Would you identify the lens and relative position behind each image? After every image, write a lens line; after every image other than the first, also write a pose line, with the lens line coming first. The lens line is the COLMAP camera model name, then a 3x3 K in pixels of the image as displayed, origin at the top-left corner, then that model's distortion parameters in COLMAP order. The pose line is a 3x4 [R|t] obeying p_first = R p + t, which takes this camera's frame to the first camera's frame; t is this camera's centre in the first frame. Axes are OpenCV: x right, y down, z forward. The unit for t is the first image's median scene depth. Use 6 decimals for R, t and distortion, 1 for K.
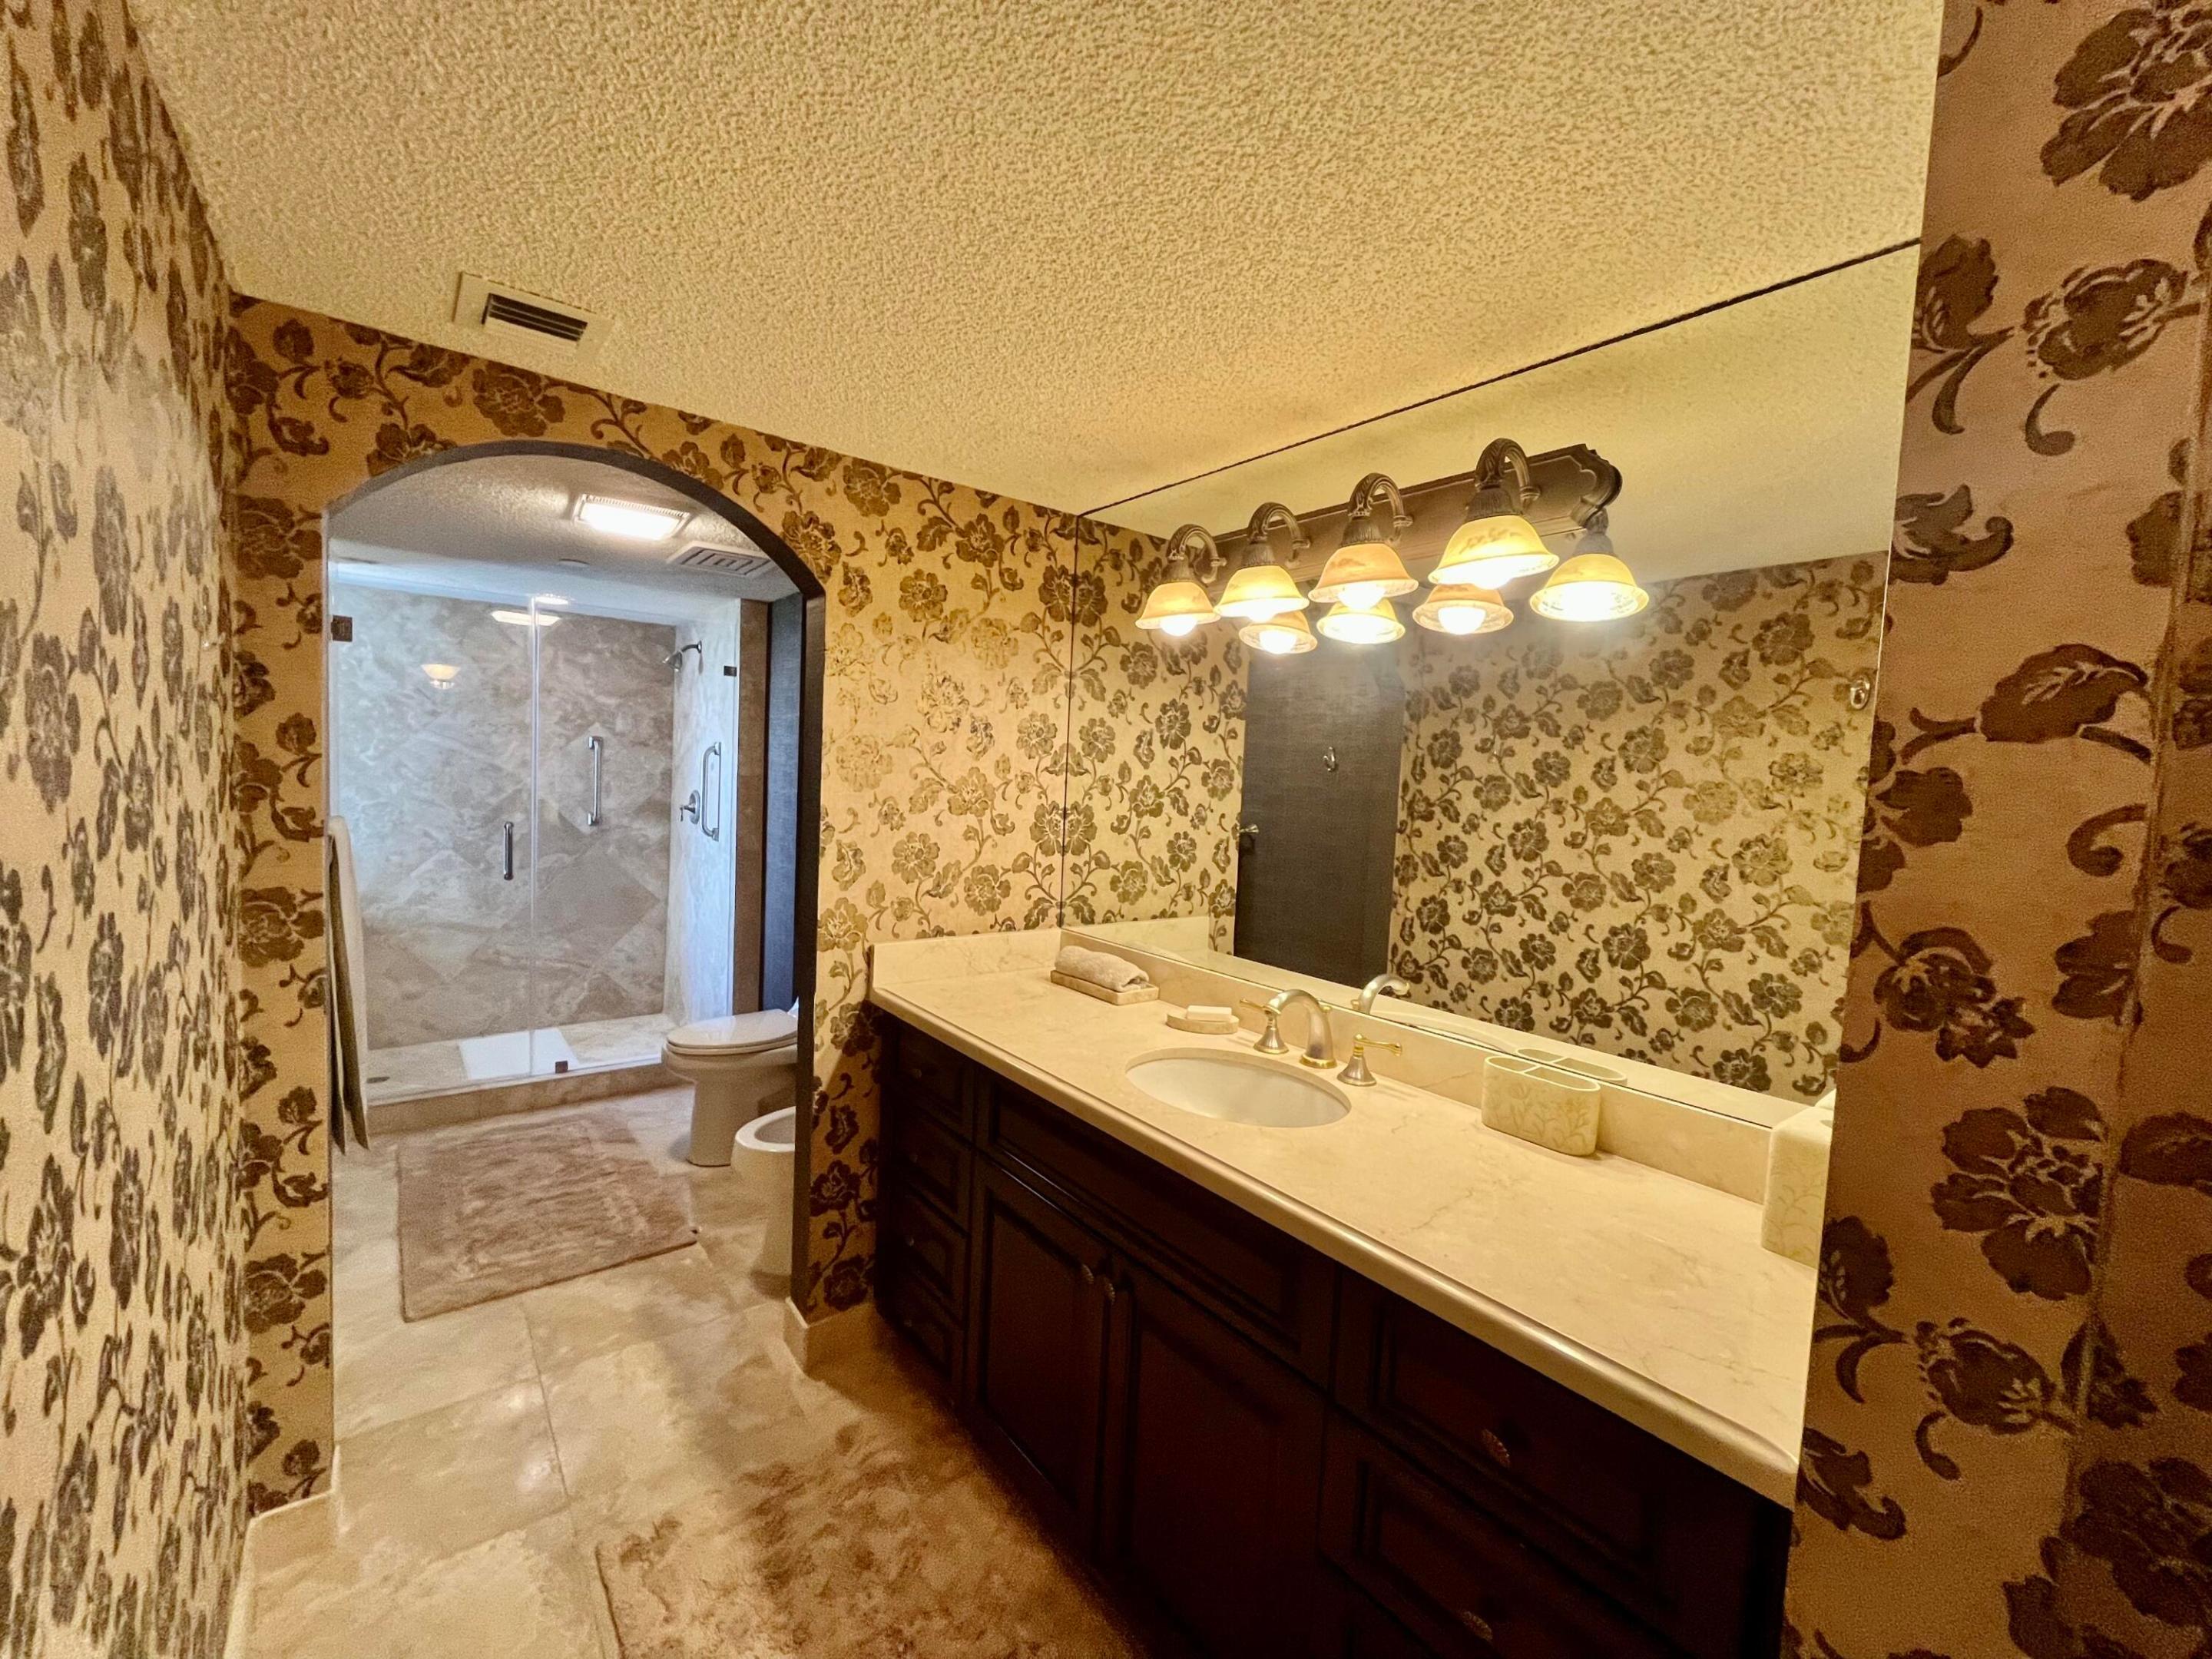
lens RADIAL K [[904.8, 0, 1100.3], [0, 904.8, 834.4], [0, 0, 1]] dist [-0.001819, -0.000023]
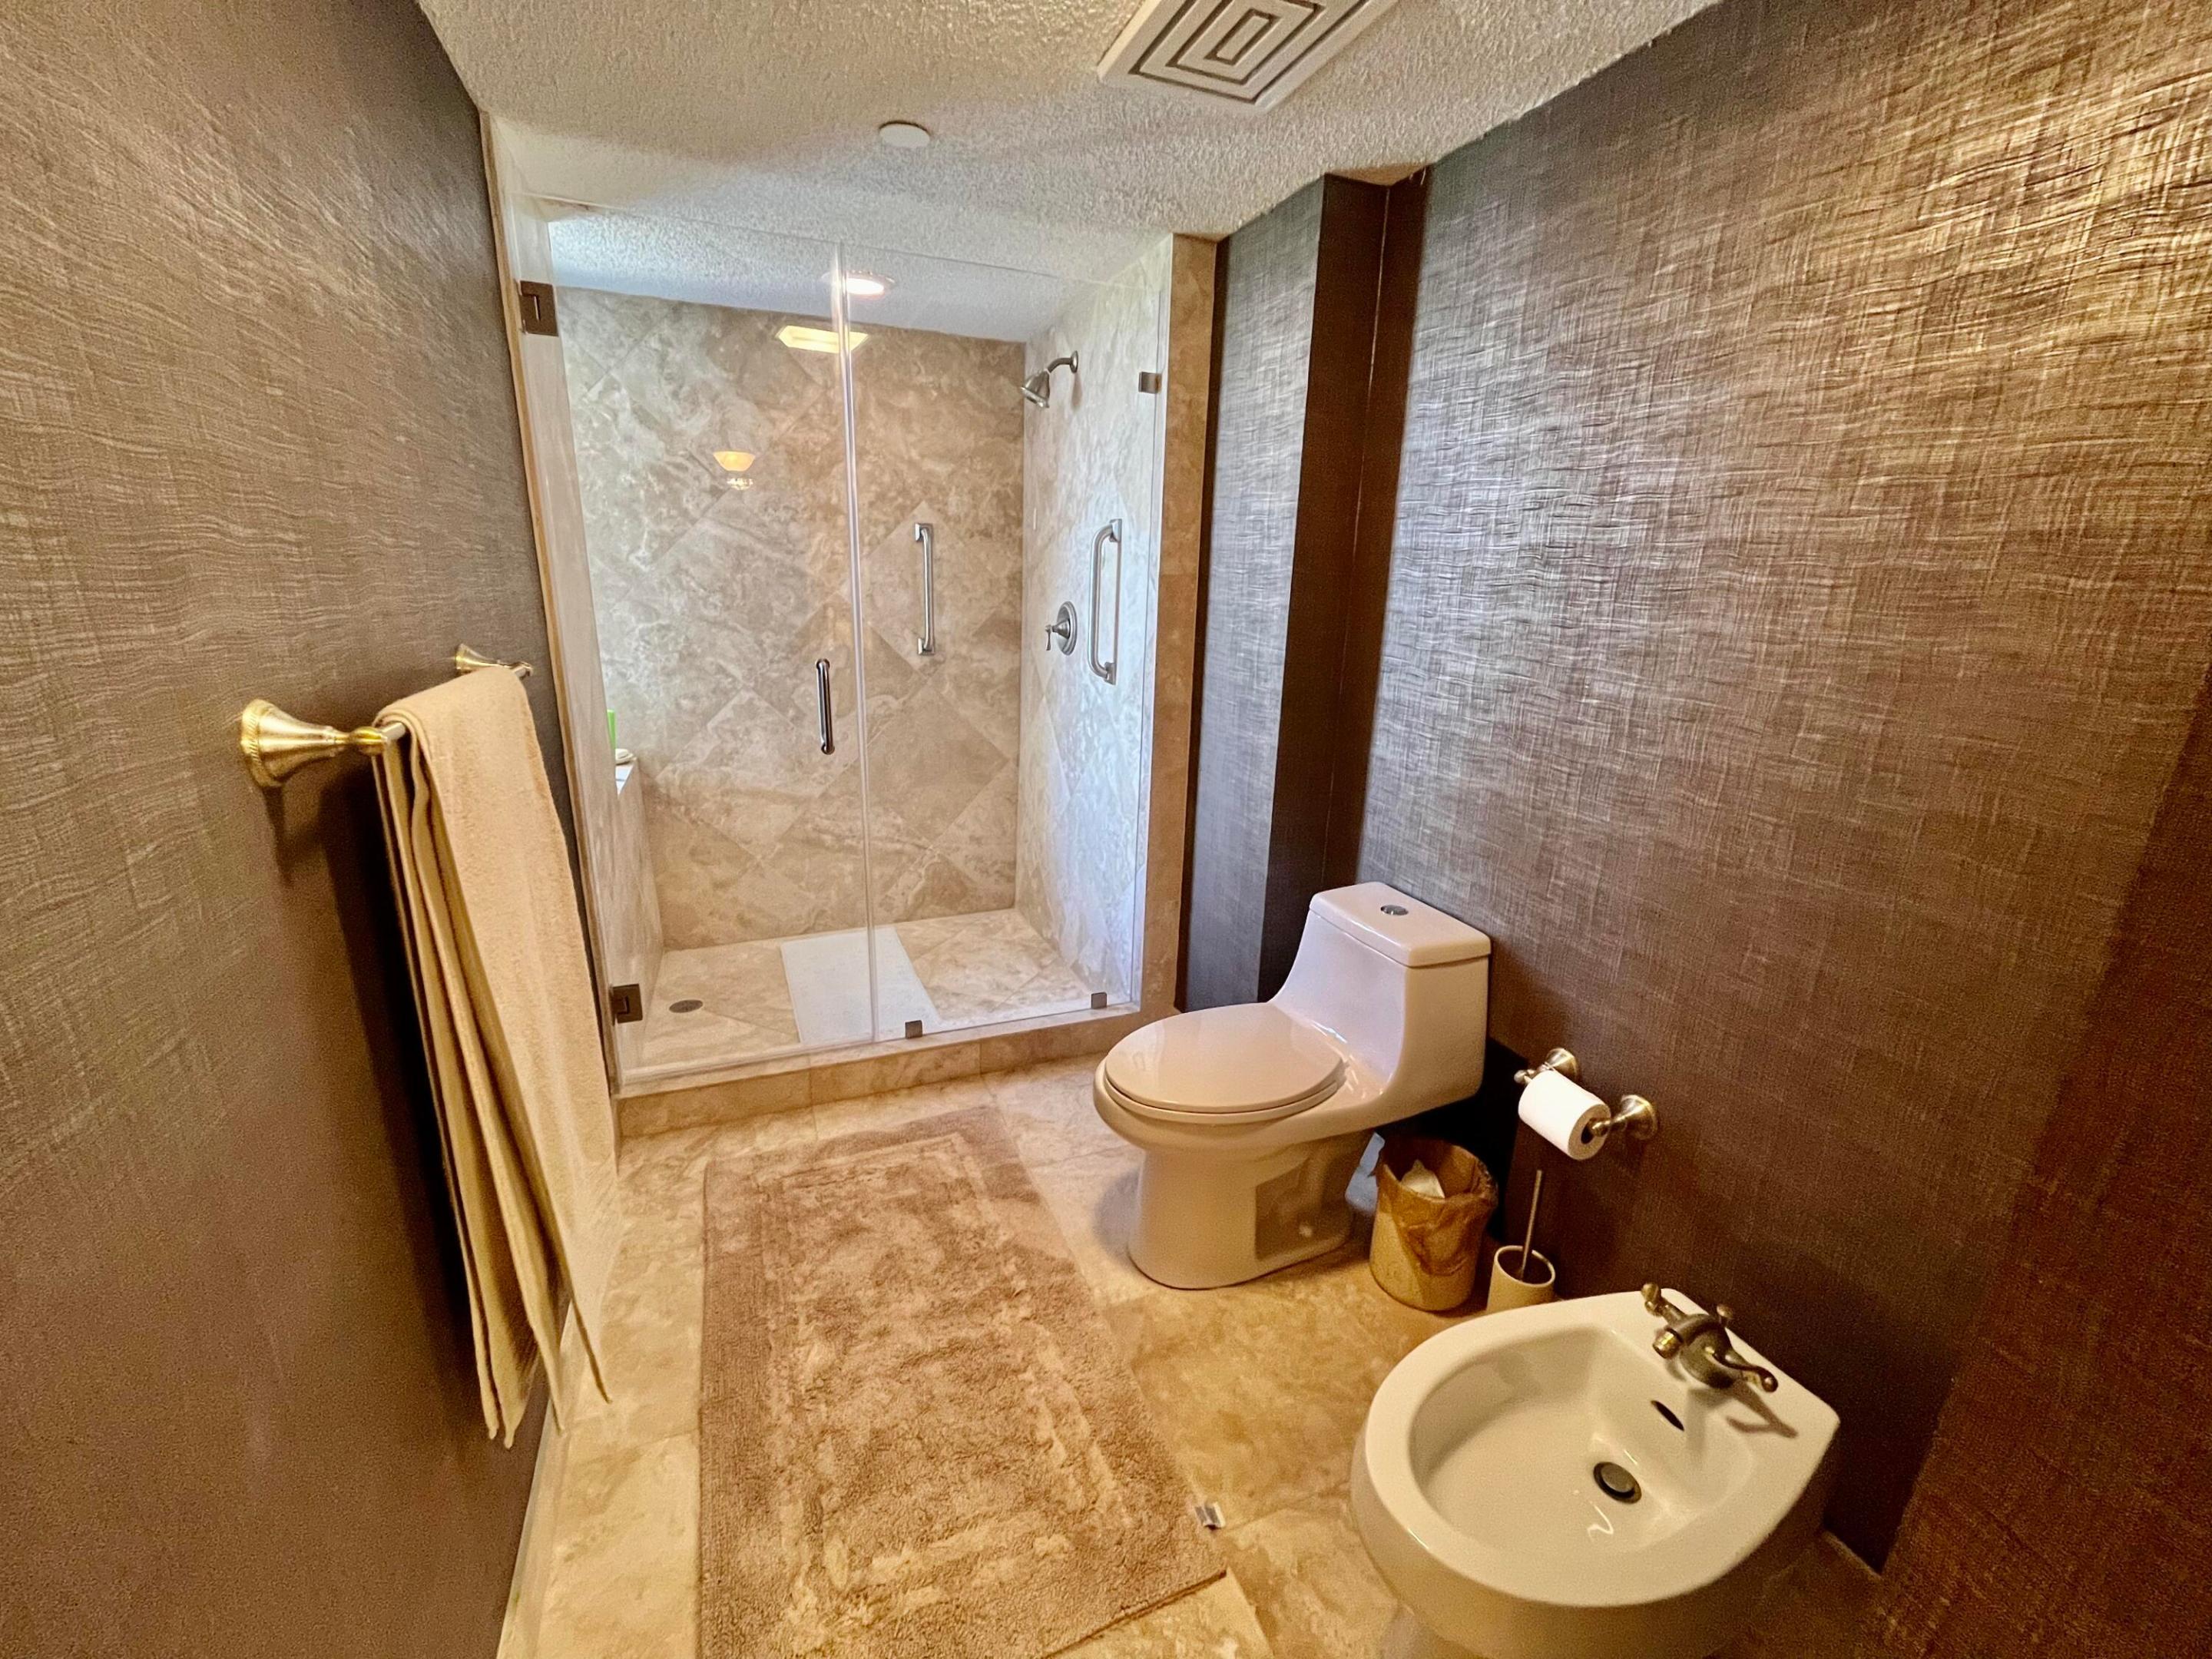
lens RADIAL K [[904.8, 0, 1100.7], [0, 904.8, 830.8], [0, 0, 1]] dist [-0.003462, -0.000017]
pose [[0.961597, 0.054366, -0.269028, -0.256825], [0.000249, 0.980013, 0.198934, -0.017565], [0.274466, -0.191361, 0.942364, 0.384355]]
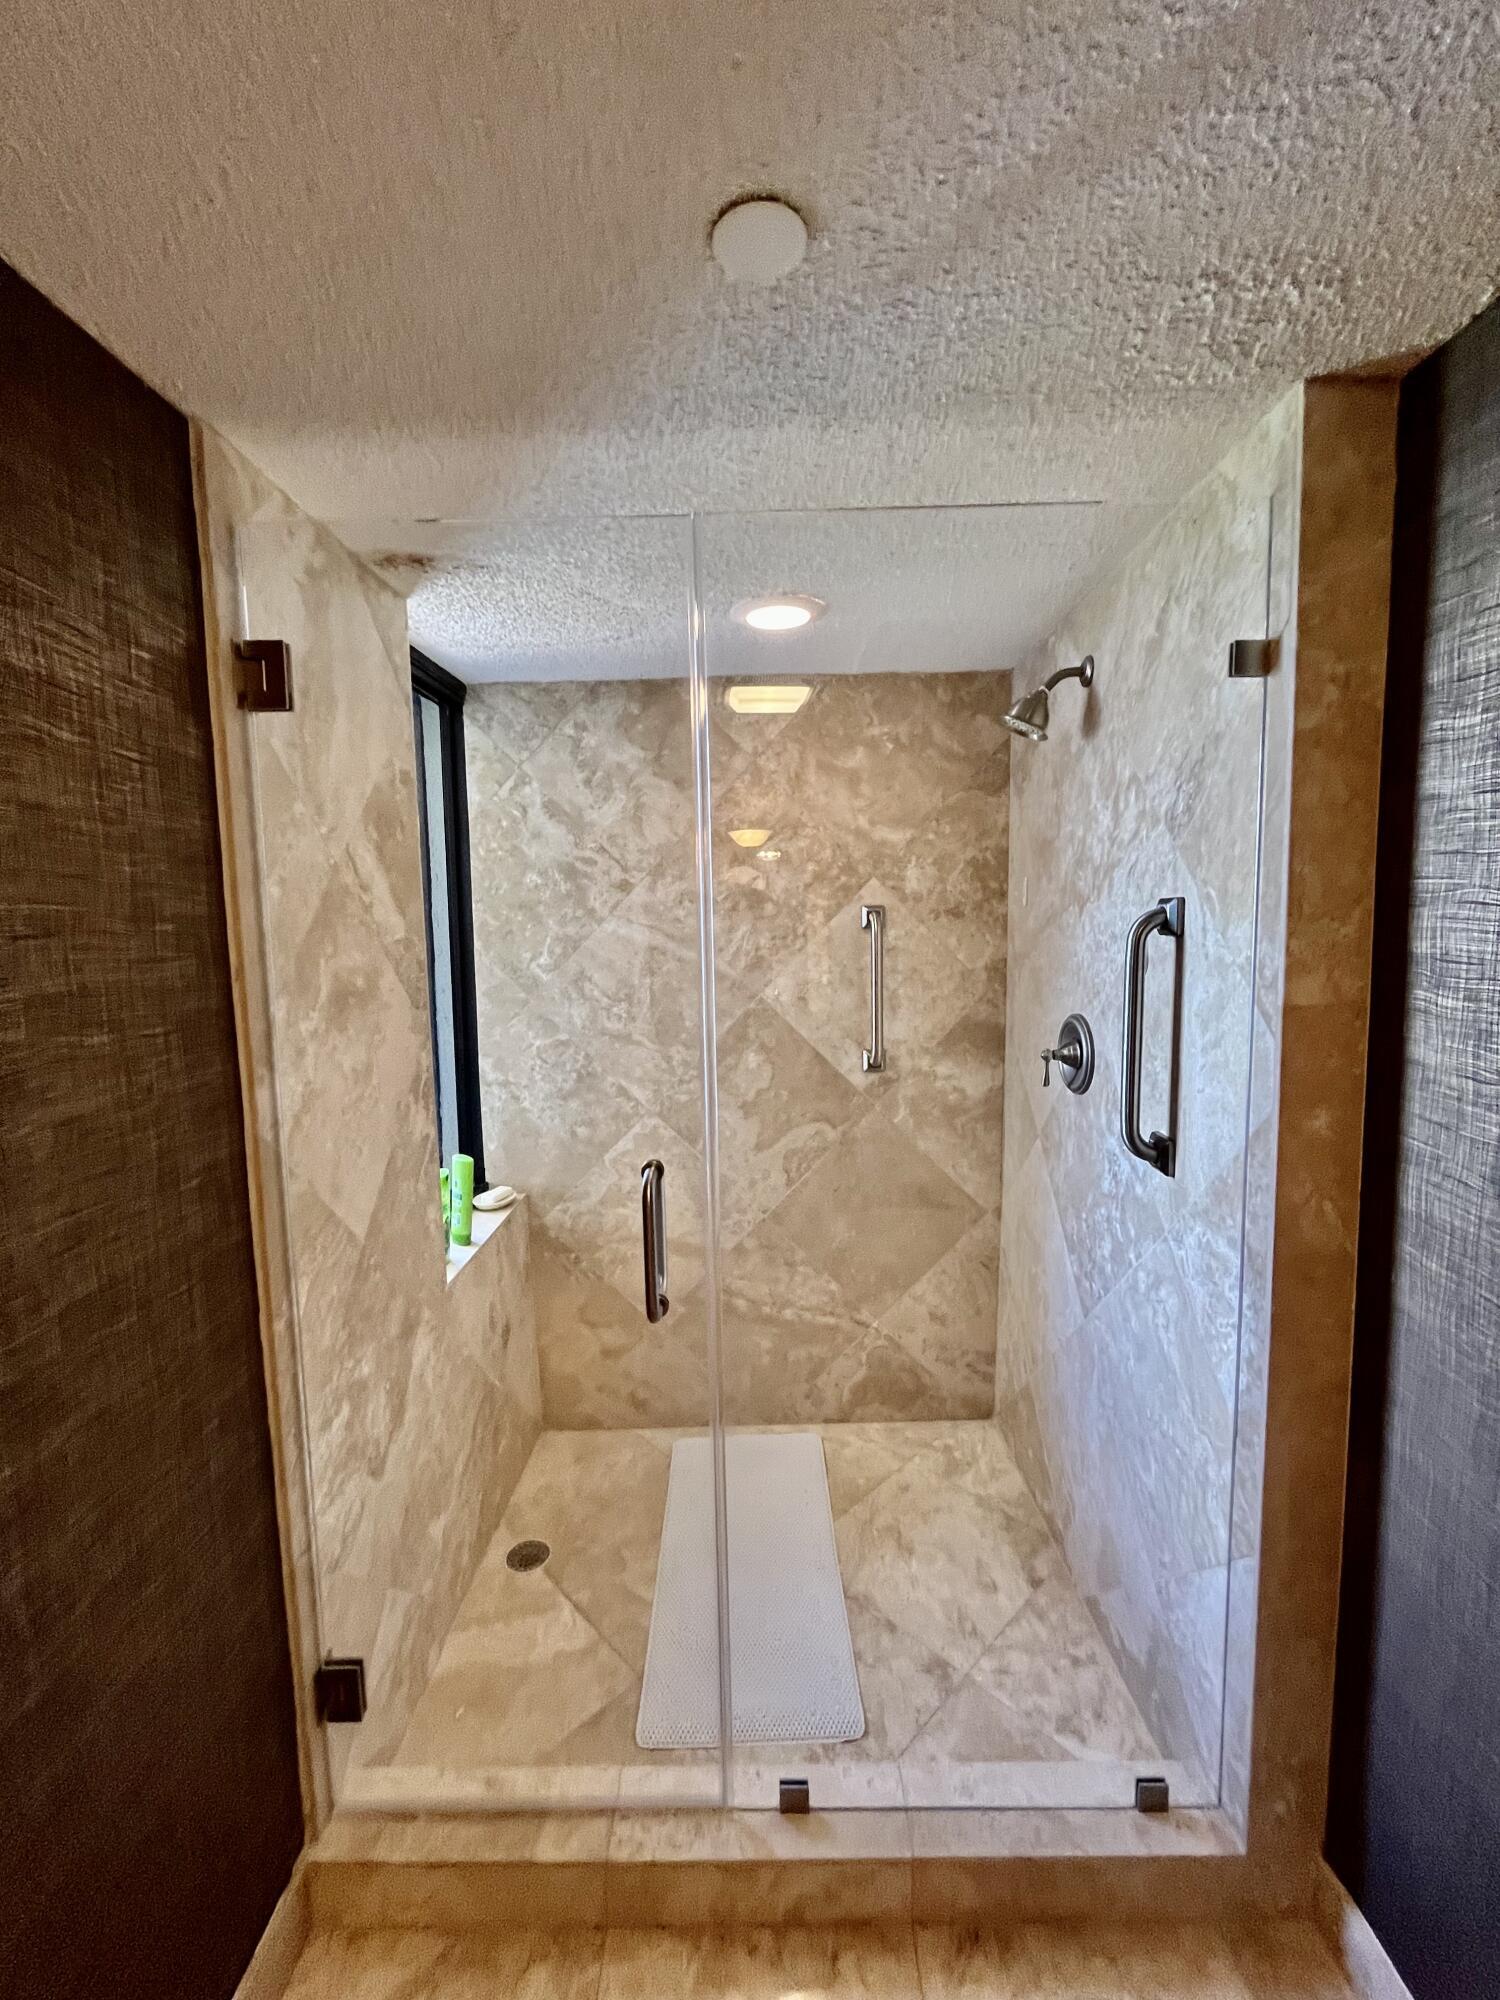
lens RADIAL K [[818.1, 0, 747.3], [0, 818.1, 992.9], [0, 0, 1]] dist [-0.001819, -0.000023]
pose [[0.779619, -0.005291, -0.626231, -0.350387], [0.016882, 0.999778, 0.012569, -0.071218], [0.626026, -0.020371, 0.779536, 0.644118]]
